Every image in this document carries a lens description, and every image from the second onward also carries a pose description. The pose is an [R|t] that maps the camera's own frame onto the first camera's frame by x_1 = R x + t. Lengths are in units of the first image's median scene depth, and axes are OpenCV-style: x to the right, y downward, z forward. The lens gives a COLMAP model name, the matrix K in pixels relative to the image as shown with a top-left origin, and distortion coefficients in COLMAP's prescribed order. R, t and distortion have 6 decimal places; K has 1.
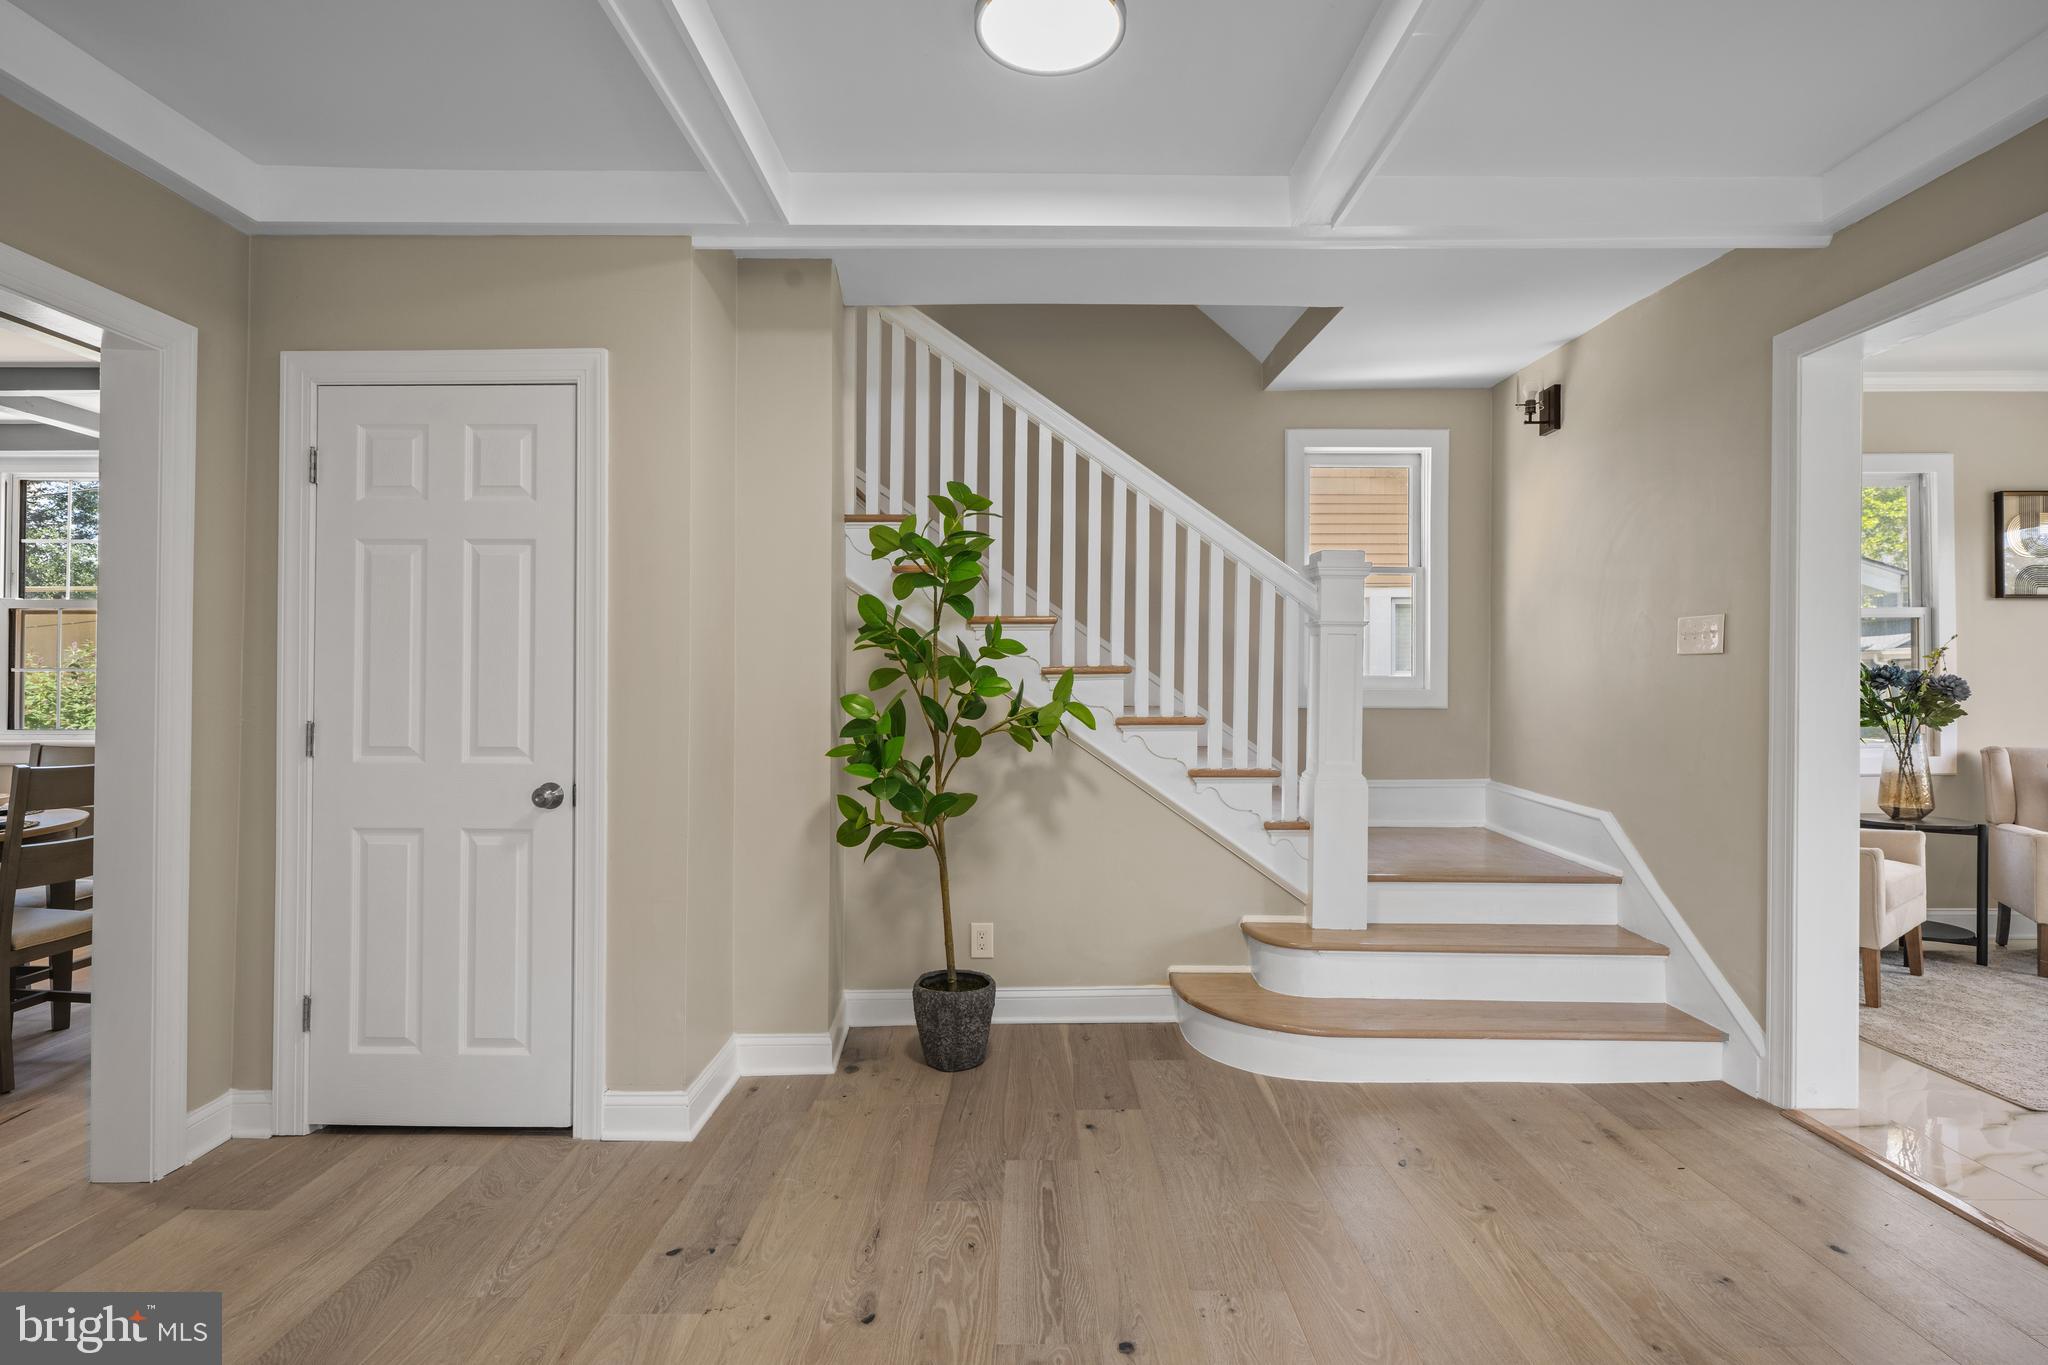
lens RADIAL K [[983.2, 0, 1040.9], [0, 983.2, 681.2], [0, 0, 1]] dist [0.002653, 0.001114]
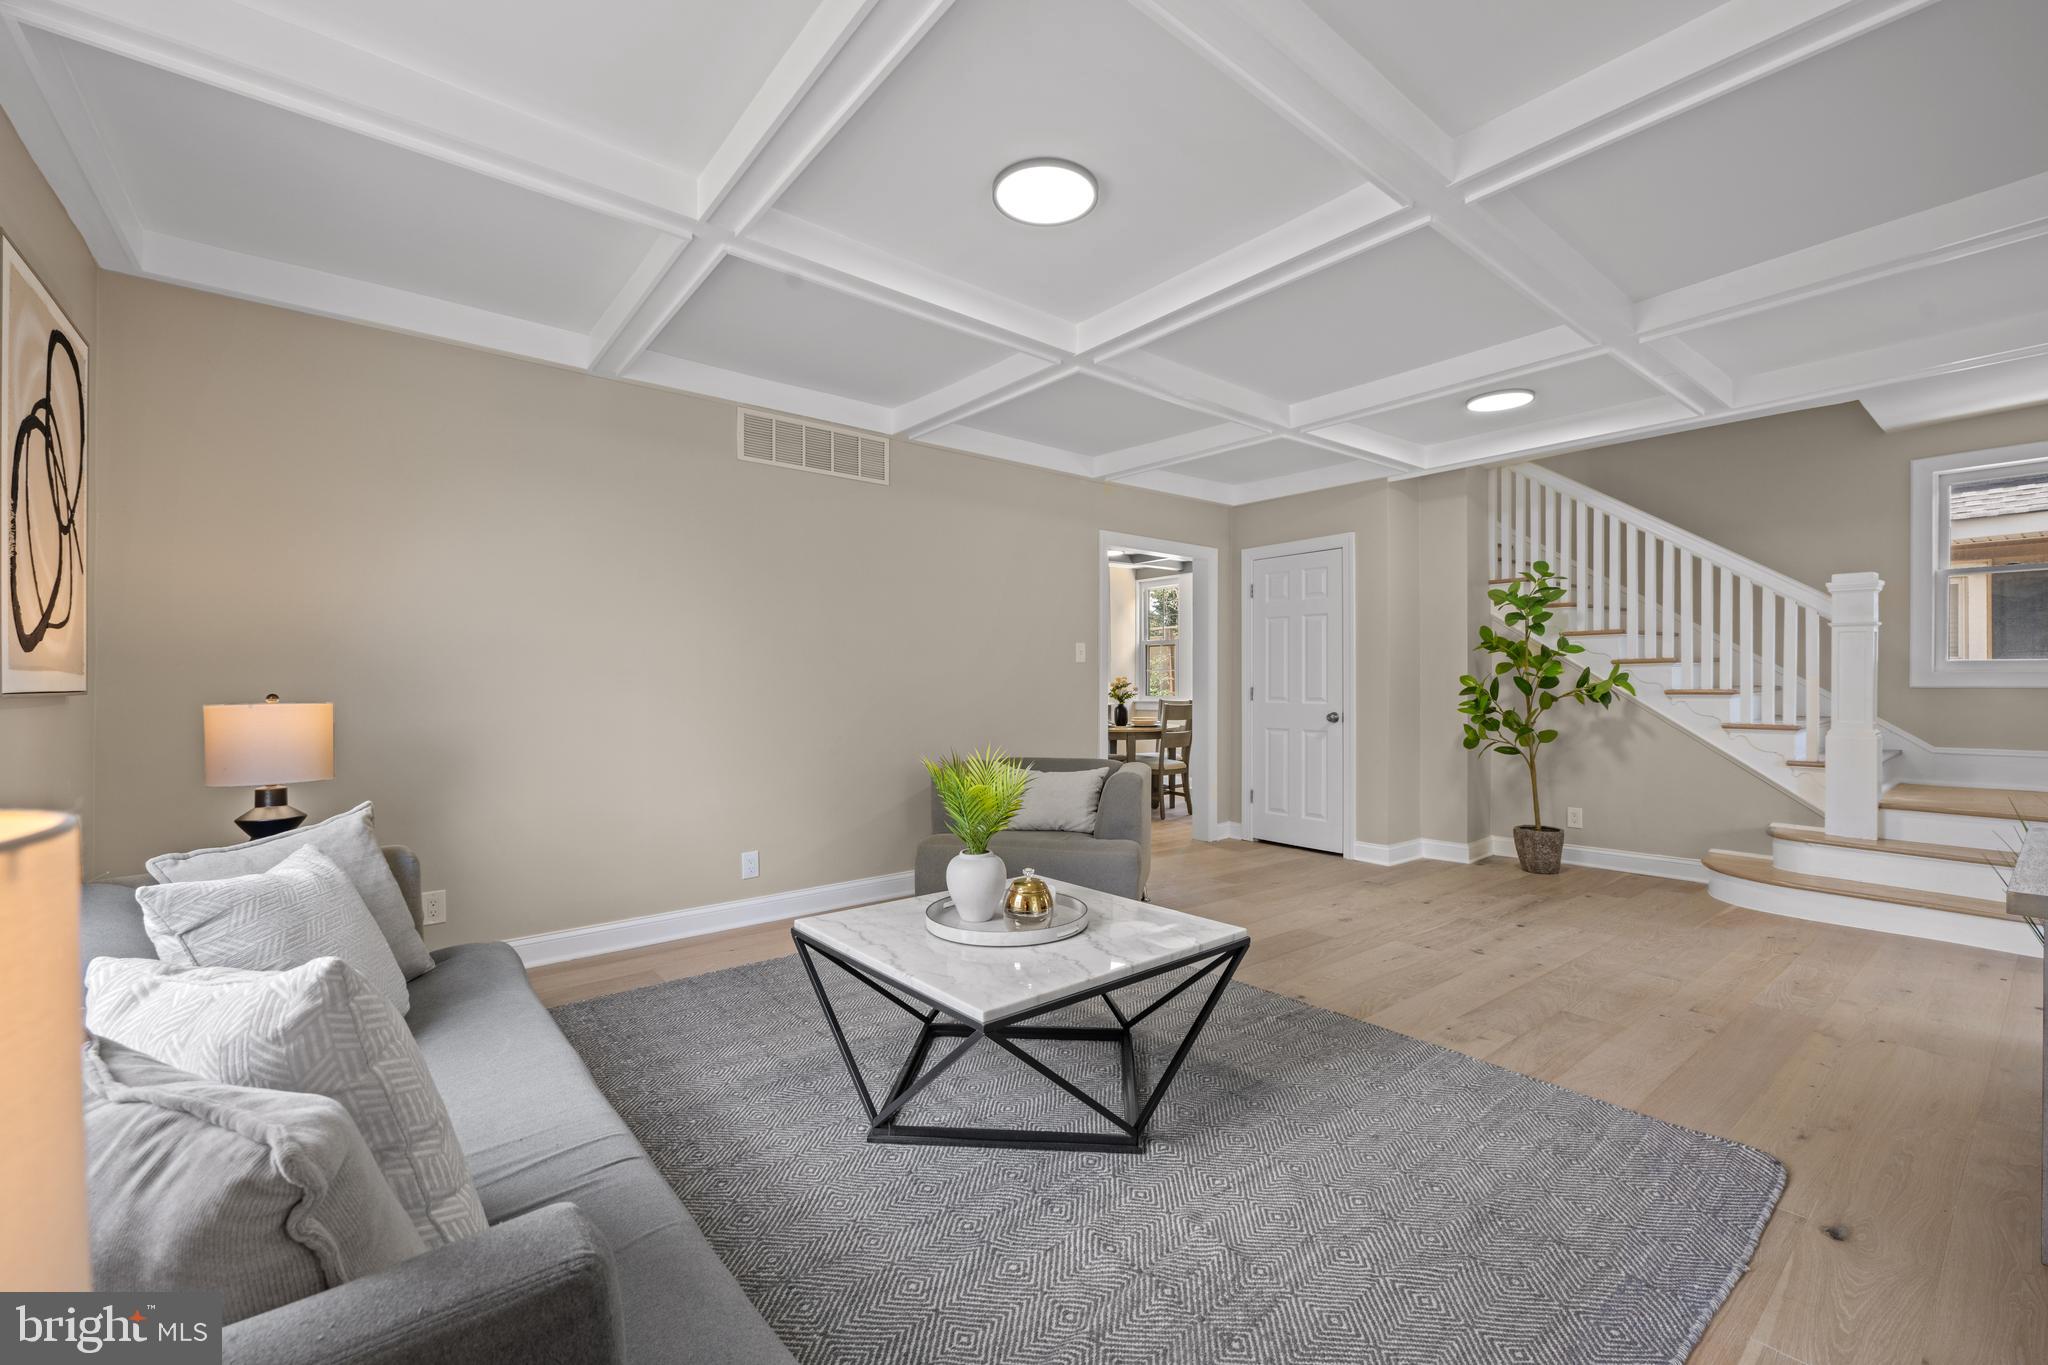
lens RADIAL K [[839.0, 0, 1030.4], [0, 839.0, 679.3], [0, 0, 1]] dist [-0.002452, -0.000124]
pose [[0.628696, -0.005402, -0.777632, 0.533868], [0.006869, 0.999975, -0.001393, 0.015717], [0.777621, -0.004466, 0.628718, -0.738353]]
